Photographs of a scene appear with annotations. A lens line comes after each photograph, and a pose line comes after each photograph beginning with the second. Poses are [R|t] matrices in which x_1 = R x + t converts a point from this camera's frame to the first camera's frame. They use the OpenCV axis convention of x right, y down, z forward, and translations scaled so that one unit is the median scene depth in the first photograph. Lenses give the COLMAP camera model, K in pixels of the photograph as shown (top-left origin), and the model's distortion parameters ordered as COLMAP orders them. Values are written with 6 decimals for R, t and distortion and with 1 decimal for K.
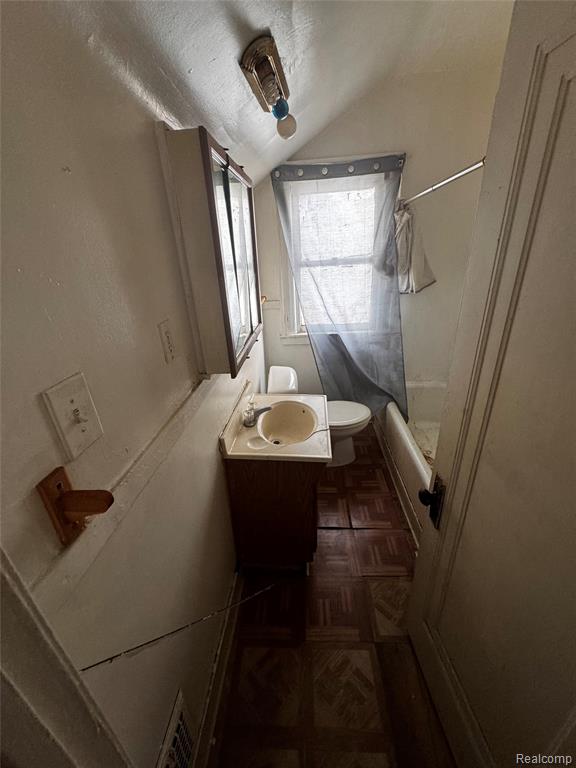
lens RADIAL K [[309.2, 0, 290.3], [0, 309.2, 384.7], [0, 0, 1]] dist [0.001433, 0.000353]
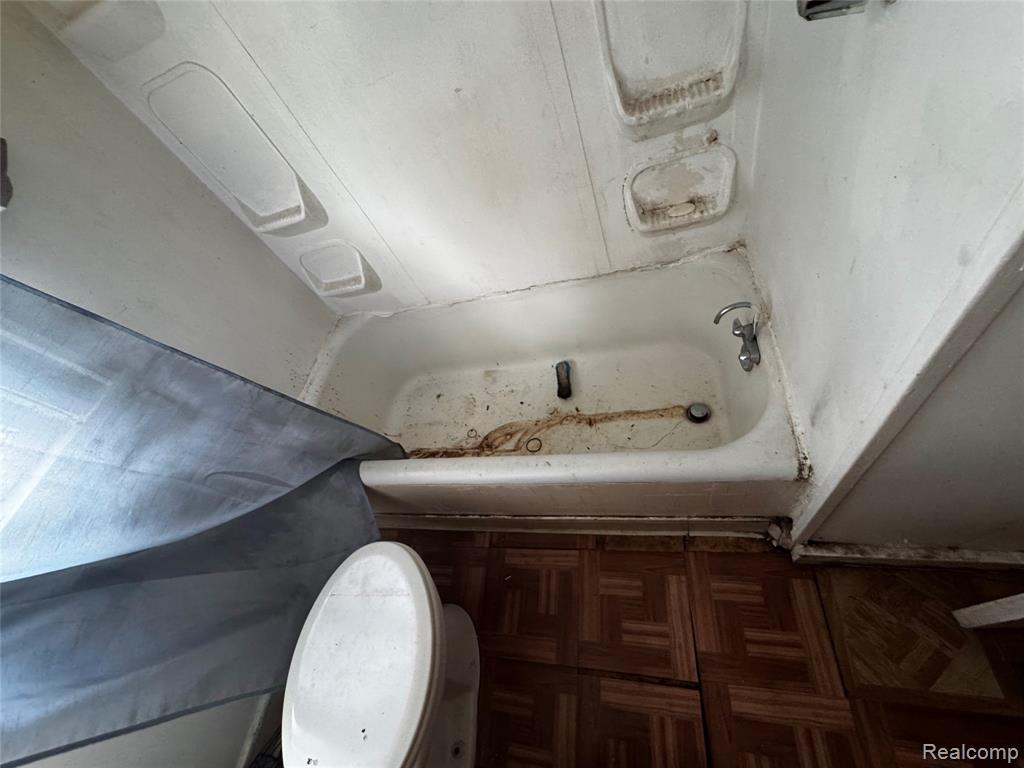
lens RADIAL K [[412.2, 0, 508.1], [0, 412.2, 382.0], [0, 0, 1]] dist [0.001433, 0.000353]
pose [[0.072874, -0.804268, 0.589782, 0.139495], [0.679219, 0.473044, 0.561151, -0.145554], [-0.730309, 0.359698, 0.580747, 0.562467]]
